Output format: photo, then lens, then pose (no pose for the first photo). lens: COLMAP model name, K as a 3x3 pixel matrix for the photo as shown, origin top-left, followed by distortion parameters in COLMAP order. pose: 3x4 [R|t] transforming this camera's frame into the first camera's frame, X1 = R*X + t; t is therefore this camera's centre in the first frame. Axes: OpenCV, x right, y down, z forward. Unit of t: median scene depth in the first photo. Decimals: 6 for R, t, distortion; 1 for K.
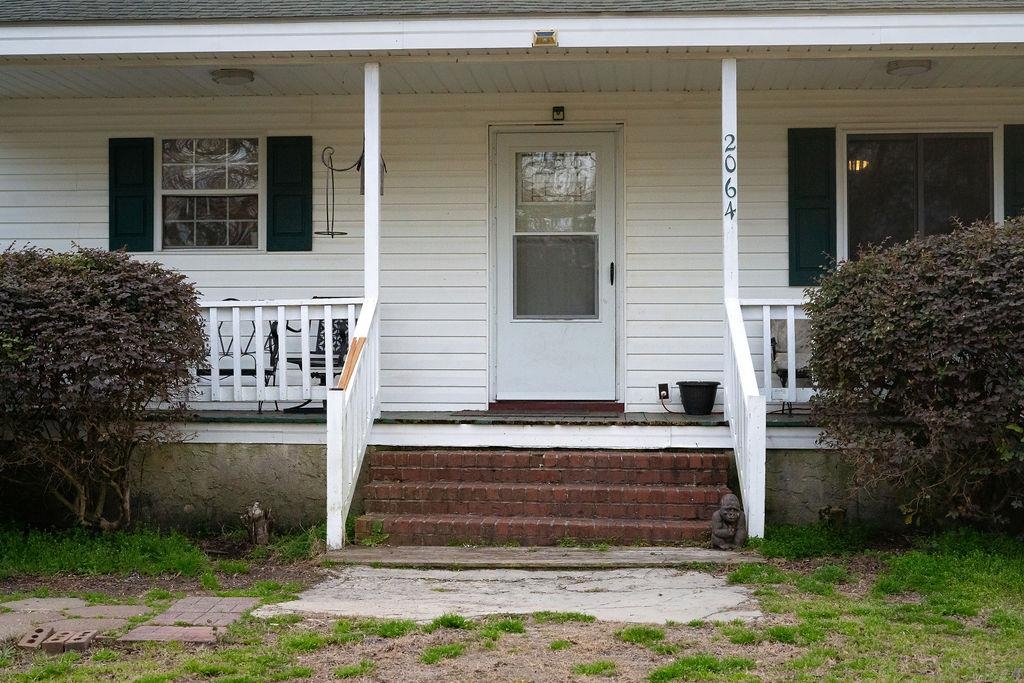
lens RADIAL K [[1465.6, 0, 511.7], [0, 1465.6, 369.0], [0, 0, 1]] dist [-0.022416, -0.010150]
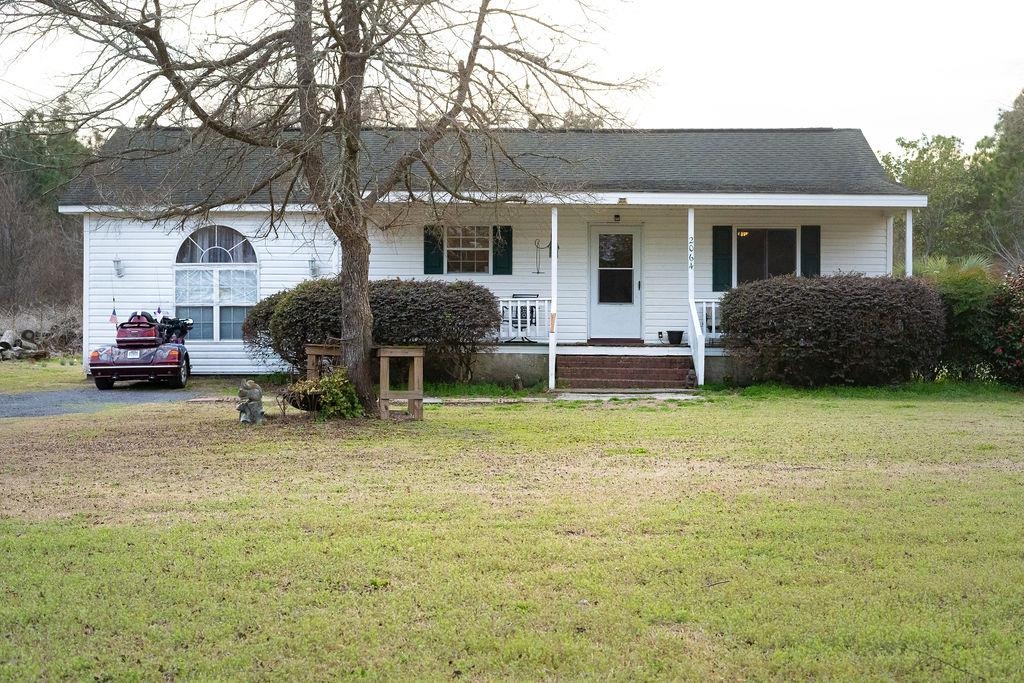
lens RADIAL K [[1467.7, 0, 512.0], [0, 1467.7, 341.5], [0, 0, 1]] dist [-0.016613, -0.053326]
pose [[0.998597, 0.004612, 0.052744, -0.307888], [-0.005253, 0.999914, 0.012016, -0.001670], [-0.052684, -0.012276, 0.998536, -1.604531]]
